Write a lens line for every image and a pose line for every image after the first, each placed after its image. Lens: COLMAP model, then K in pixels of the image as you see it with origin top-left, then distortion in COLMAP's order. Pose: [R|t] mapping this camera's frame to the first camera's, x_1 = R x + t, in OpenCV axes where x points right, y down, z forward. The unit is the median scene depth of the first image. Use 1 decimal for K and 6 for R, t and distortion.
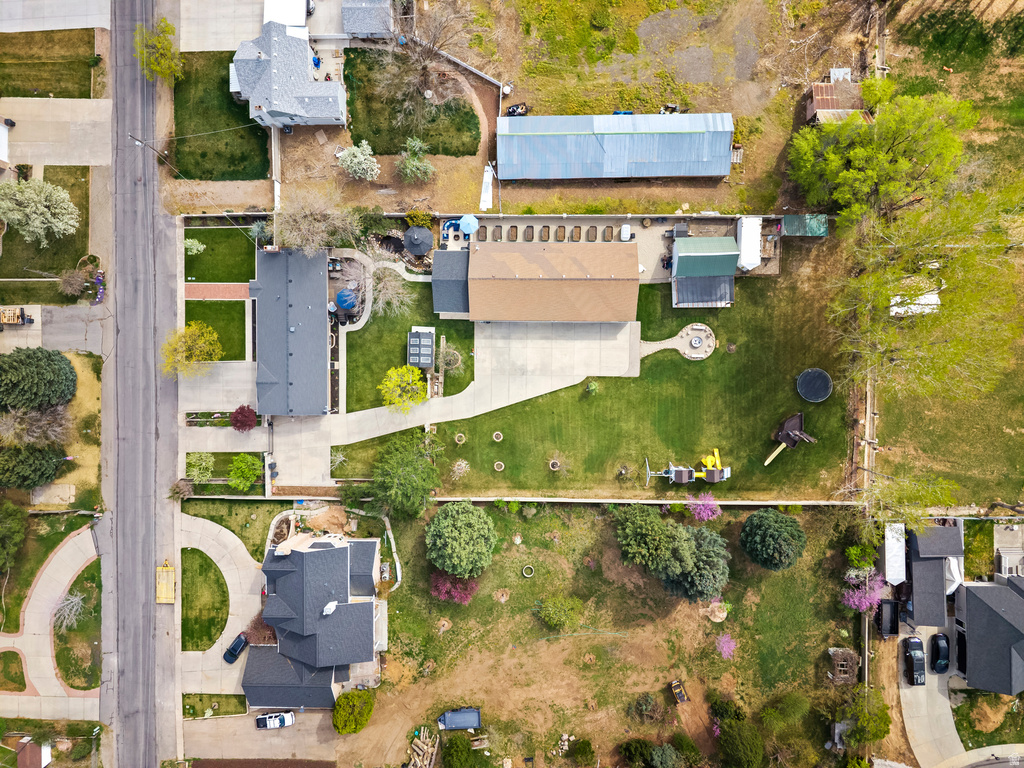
lens RADIAL K [[682.1, 0, 512.0], [0, 682.1, 384.0], [0, 0, 1]] dist [0.039654, -0.044499]
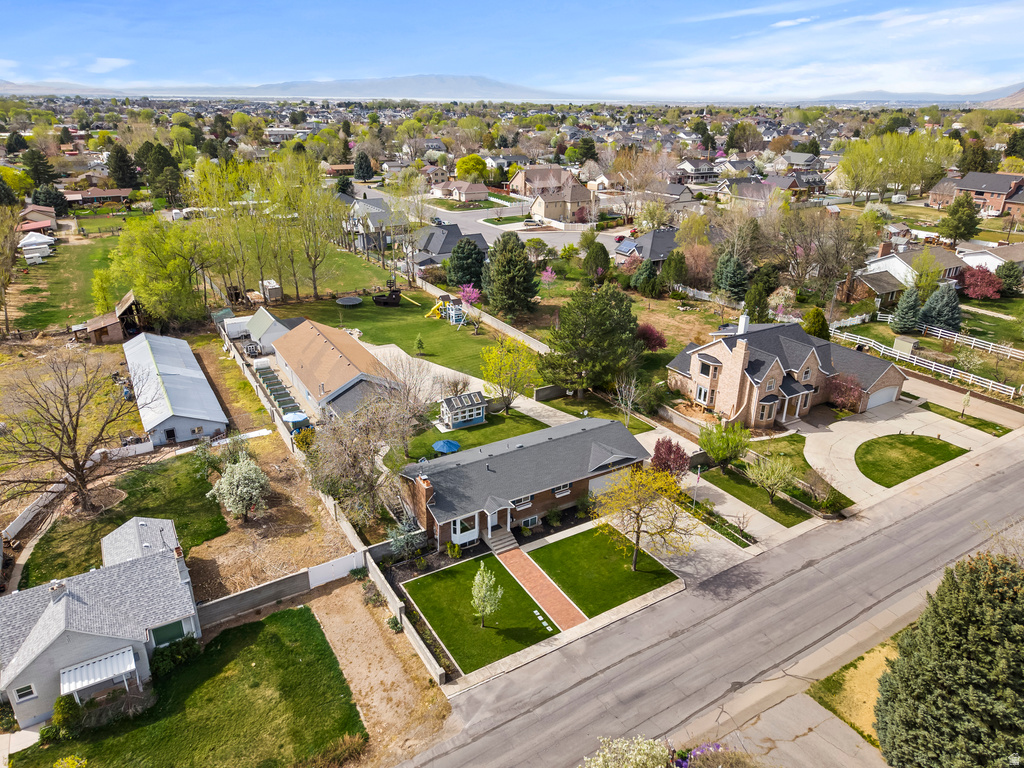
lens RADIAL K [[682.1, 0, 512.0], [0, 682.1, 384.0], [0, 0, 1]] dist [0.039654, -0.044499]
pose [[-0.516001, -0.303204, 0.801131, -0.803526], [0.856330, -0.205541, 0.473764, -0.377790], [0.021018, 0.930495, 0.365702, 0.653225]]
